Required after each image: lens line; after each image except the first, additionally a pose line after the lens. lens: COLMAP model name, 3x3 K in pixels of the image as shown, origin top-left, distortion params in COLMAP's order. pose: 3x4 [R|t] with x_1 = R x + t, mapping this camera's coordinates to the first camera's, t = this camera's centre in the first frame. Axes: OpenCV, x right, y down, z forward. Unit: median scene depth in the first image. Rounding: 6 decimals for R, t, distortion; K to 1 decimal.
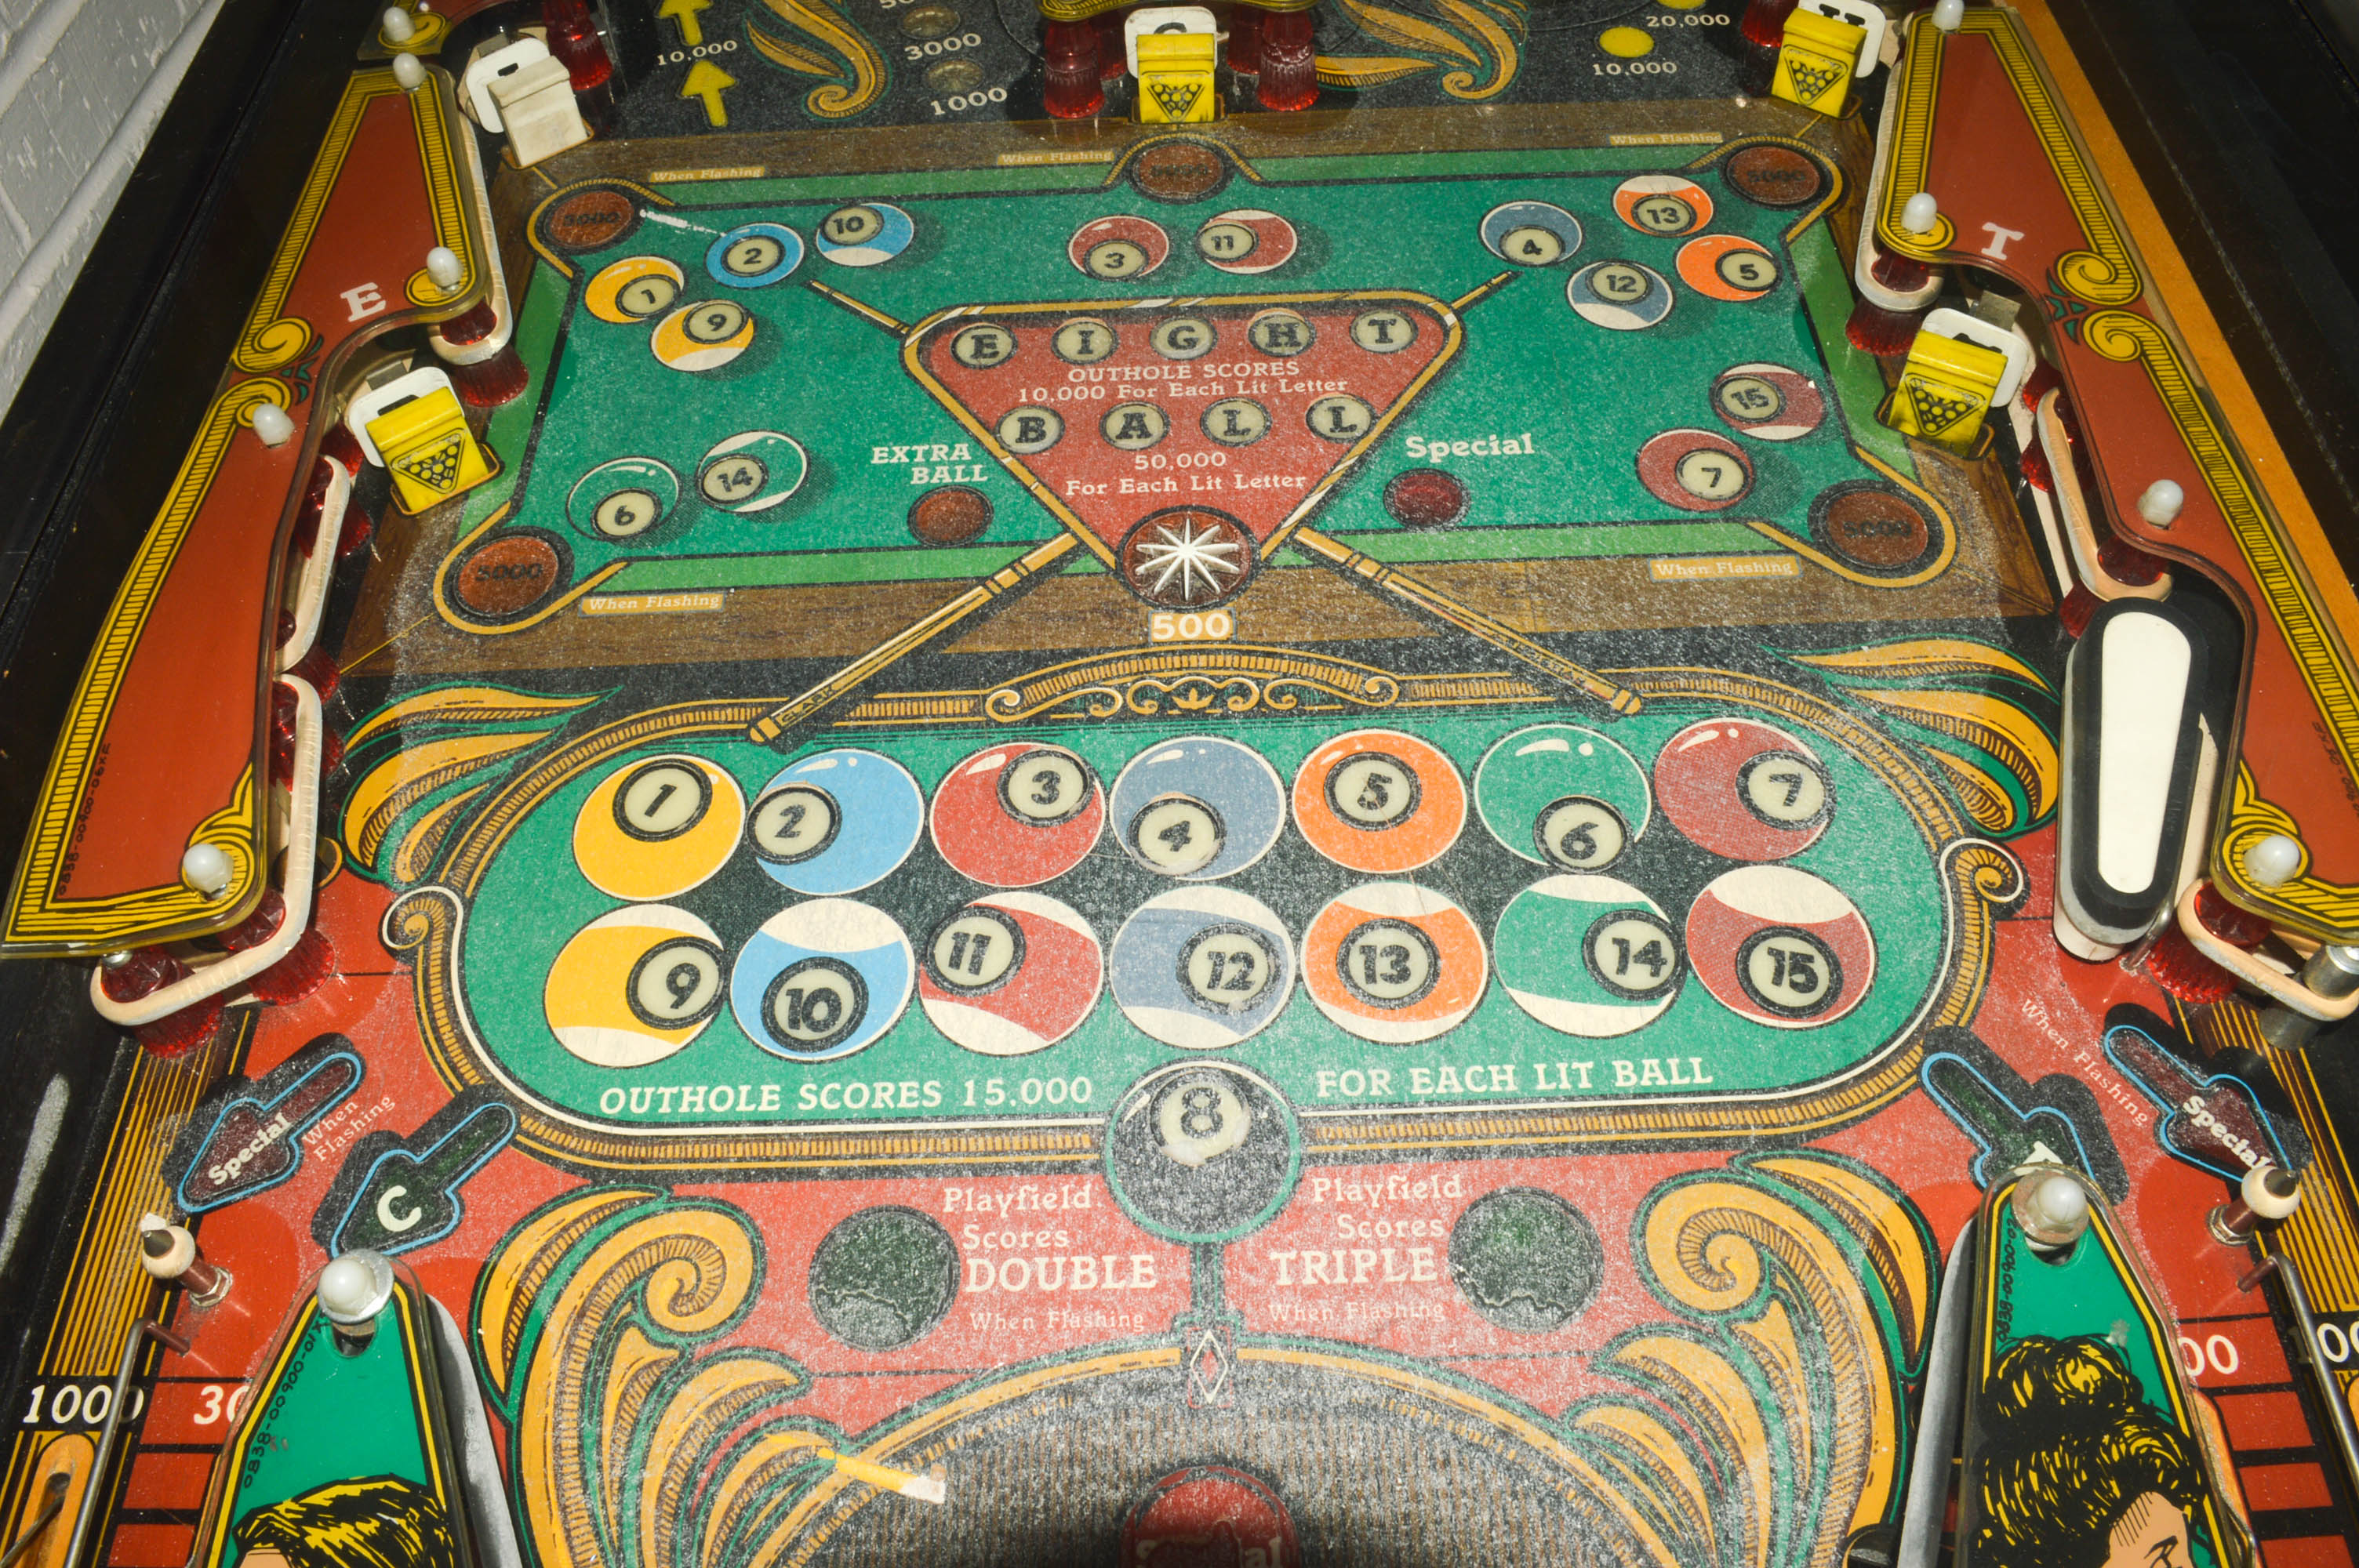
lens RADIAL K [[1857.0, 0, 1179.5], [0, 1857.0, 784.0], [0, 0, 1]] dist [-0.077534, 0.004954]
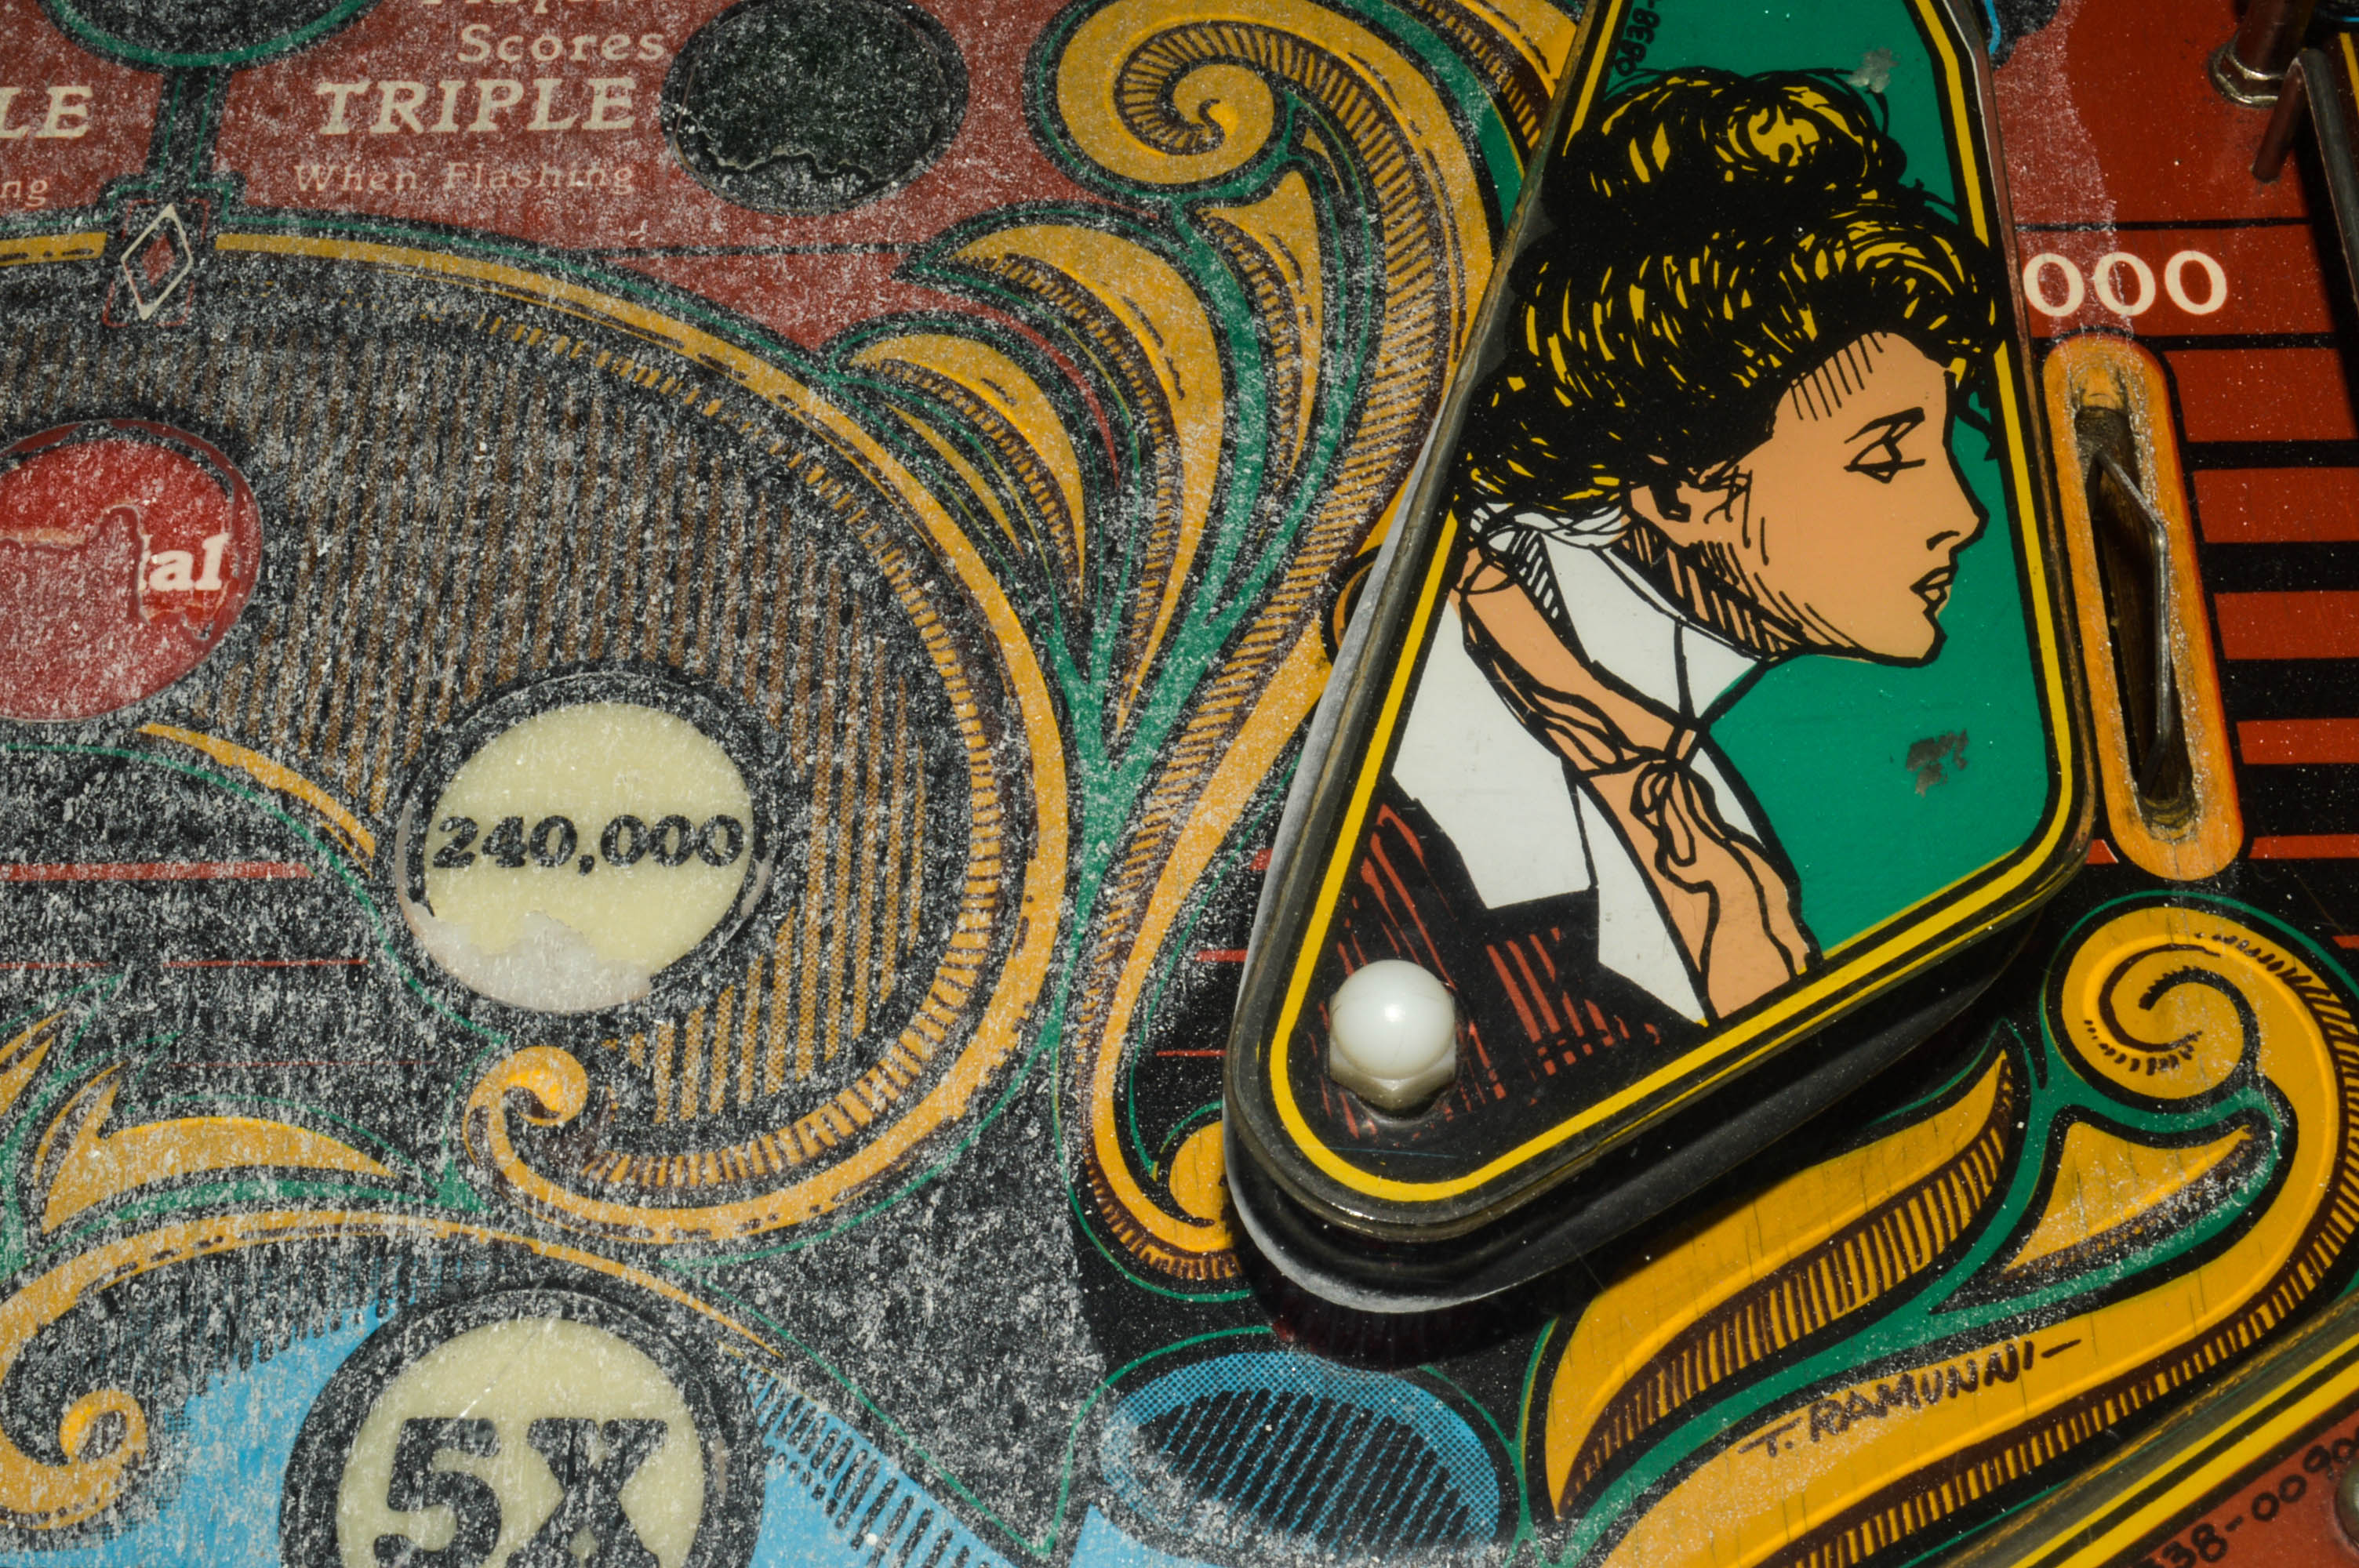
lens RADIAL K [[3136.4, 0, 1179.5], [0, 3136.4, 784.0], [0, 0, 1]] dist [-0.012877, -0.057120]
pose [[0.999696, 0.023702, -0.006741, 0.285555], [-0.022963, 0.995295, 0.094133, 0.346658], [0.008941, -0.093950, 0.995537, 0.124628]]
